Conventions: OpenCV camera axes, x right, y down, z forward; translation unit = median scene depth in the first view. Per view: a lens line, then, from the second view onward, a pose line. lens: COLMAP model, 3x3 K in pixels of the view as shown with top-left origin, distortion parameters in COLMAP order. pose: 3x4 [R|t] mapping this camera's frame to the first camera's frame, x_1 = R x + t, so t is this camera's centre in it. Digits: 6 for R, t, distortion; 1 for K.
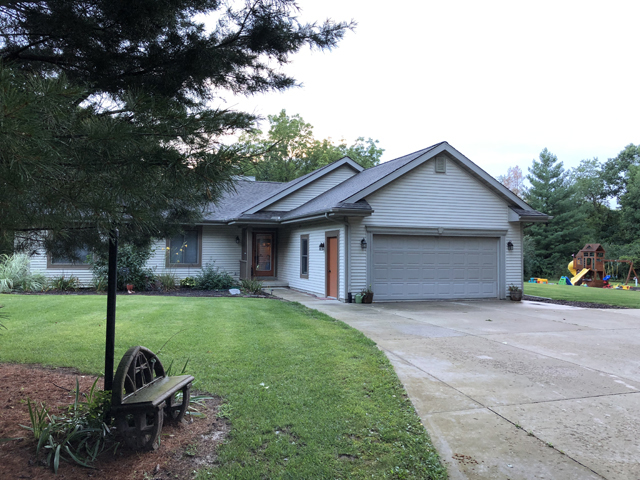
lens RADIAL K [[522.6, 0, 320.0], [0, 522.6, 240.0], [0, 0, 1]] dist [0.026203, -0.006135]
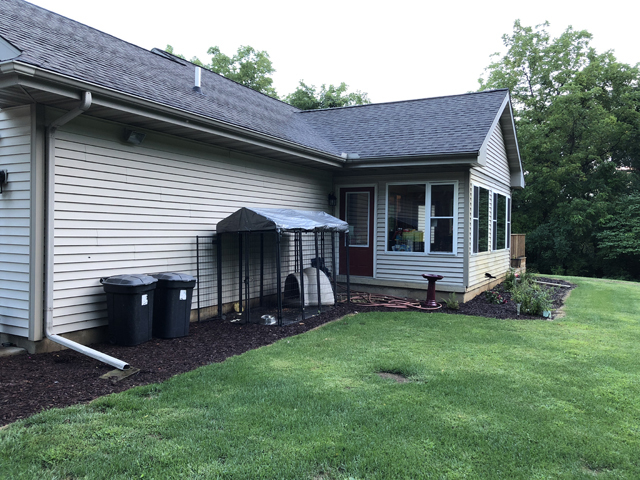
lens RADIAL K [[537.9, 0, 320.0], [0, 537.9, 240.0], [0, 0, 1]] dist [0.035711, -0.002123]
pose [[0.666178, 0.011535, -0.745703, 0.776478], [0.007356, 0.999730, 0.022036, 0.042762], [0.745756, -0.020165, 0.665914, 0.949182]]
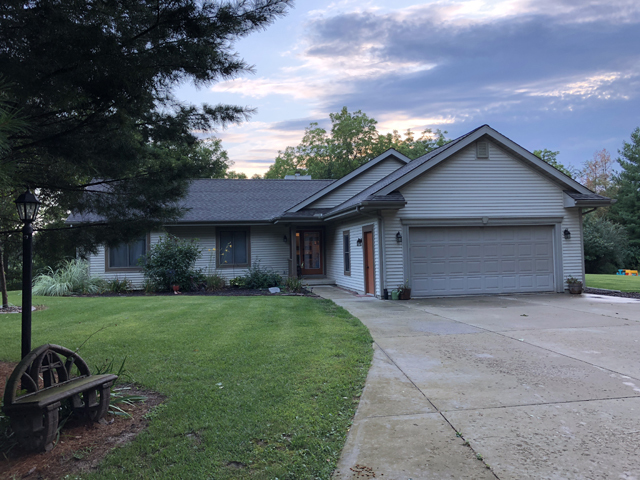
lens RADIAL K [[522.6, 0, 320.0], [0, 522.6, 240.0], [0, 0, 1]] dist [0.026203, -0.006135]
pose [[0.986777, -0.035623, -0.158119, 0.085816], [0.035831, 0.999357, -0.001536, 0.007676], [0.158072, -0.004150, 0.987419, 0.031235]]
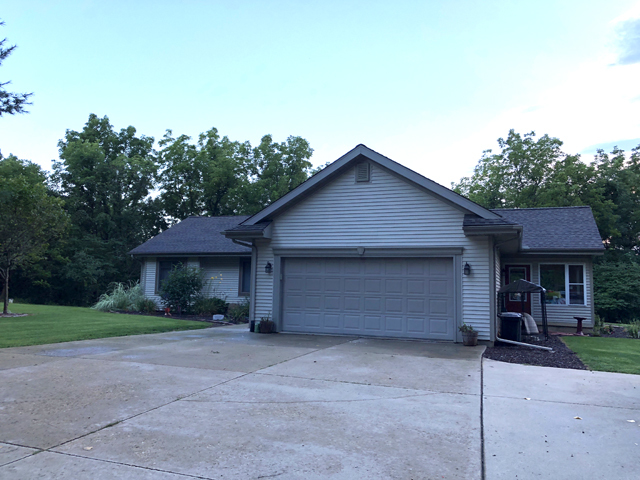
lens RADIAL K [[537.9, 0, 320.0], [0, 537.9, 240.0], [0, 0, 1]] dist [0.035711, -0.002123]
pose [[0.763303, -0.051817, -0.643959, 0.714072], [-0.001828, 0.996601, -0.082358, 0.033765], [0.646038, 0.064041, 0.760614, 0.306948]]
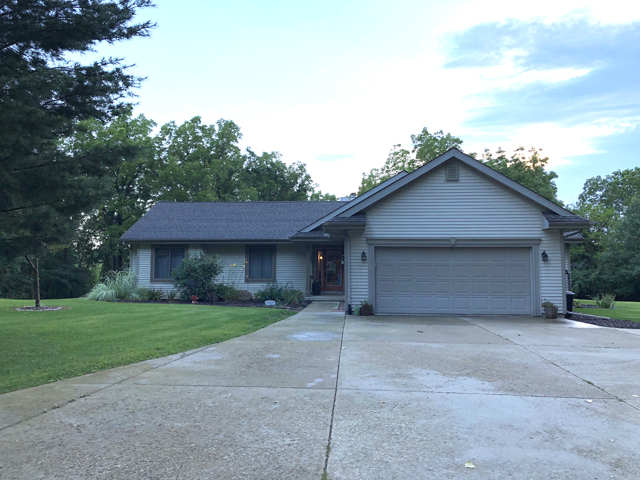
lens RADIAL K [[531.8, 0, 321.1], [0, 531.8, 257.5], [0, 0, 1]] dist [0.059634, -0.002324]
pose [[0.919480, -0.017555, -0.392744, 0.384408], [0.012398, 0.999800, -0.015664, 0.022864], [0.392940, 0.009533, 0.919515, 0.014022]]
